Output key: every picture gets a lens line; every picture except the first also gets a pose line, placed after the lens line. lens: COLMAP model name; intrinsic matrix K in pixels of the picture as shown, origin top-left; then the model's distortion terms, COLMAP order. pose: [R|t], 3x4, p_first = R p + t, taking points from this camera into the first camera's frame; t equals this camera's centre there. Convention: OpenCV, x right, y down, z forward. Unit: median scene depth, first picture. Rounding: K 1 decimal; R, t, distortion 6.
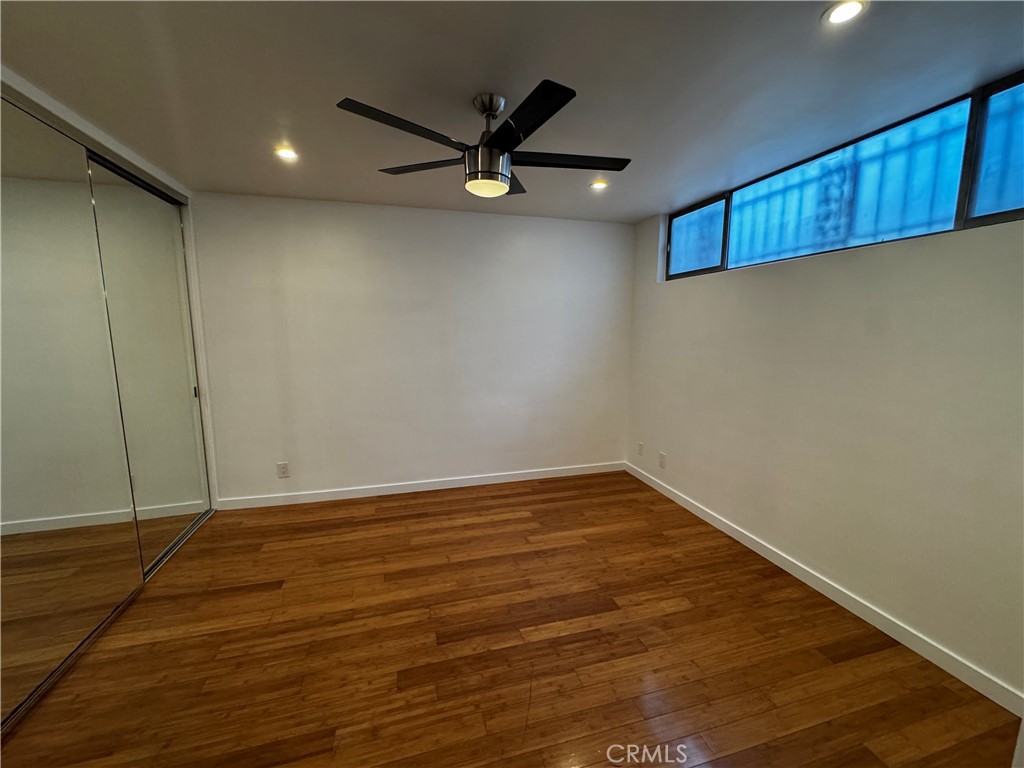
lens RADIAL K [[408.2, 0, 512.0], [0, 408.2, 389.3], [0, 0, 1]] dist [-0.005225, 0.000303]
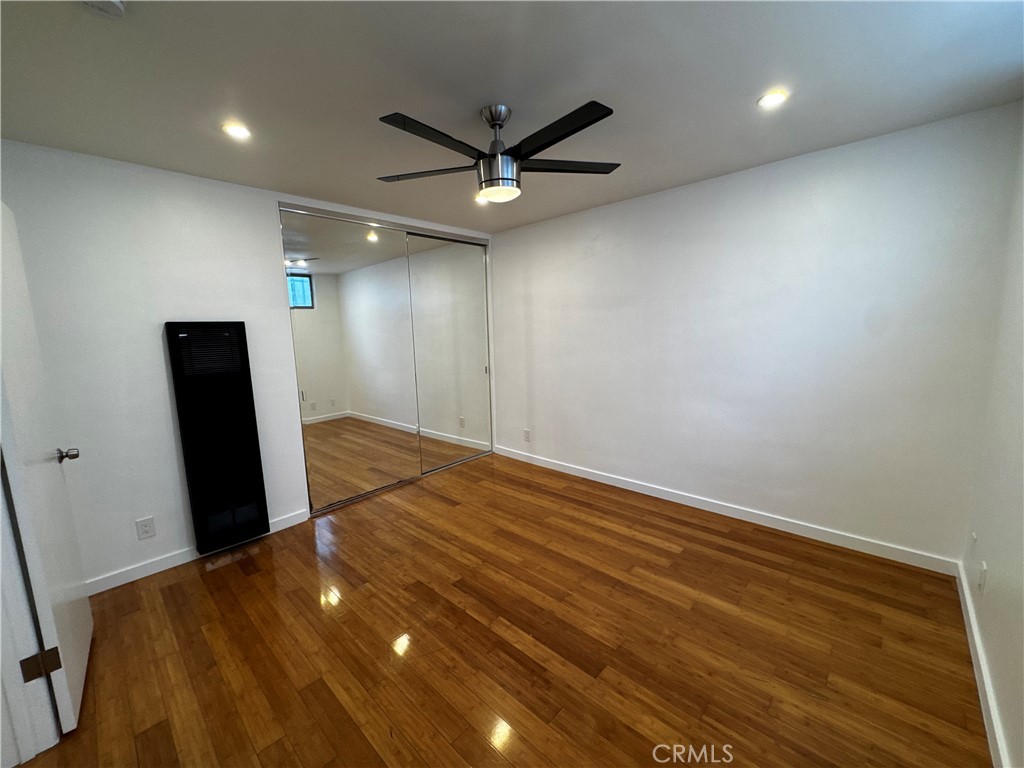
lens RADIAL K [[408.2, 0, 512.2], [0, 408.2, 388.4], [0, 0, 1]] dist [-0.005225, 0.000303]
pose [[0.519148, 0.109862, -0.847594, 0.721792], [-0.095496, 0.992951, 0.070212, -0.053858], [0.849333, 0.044491, 0.525979, 0.385599]]
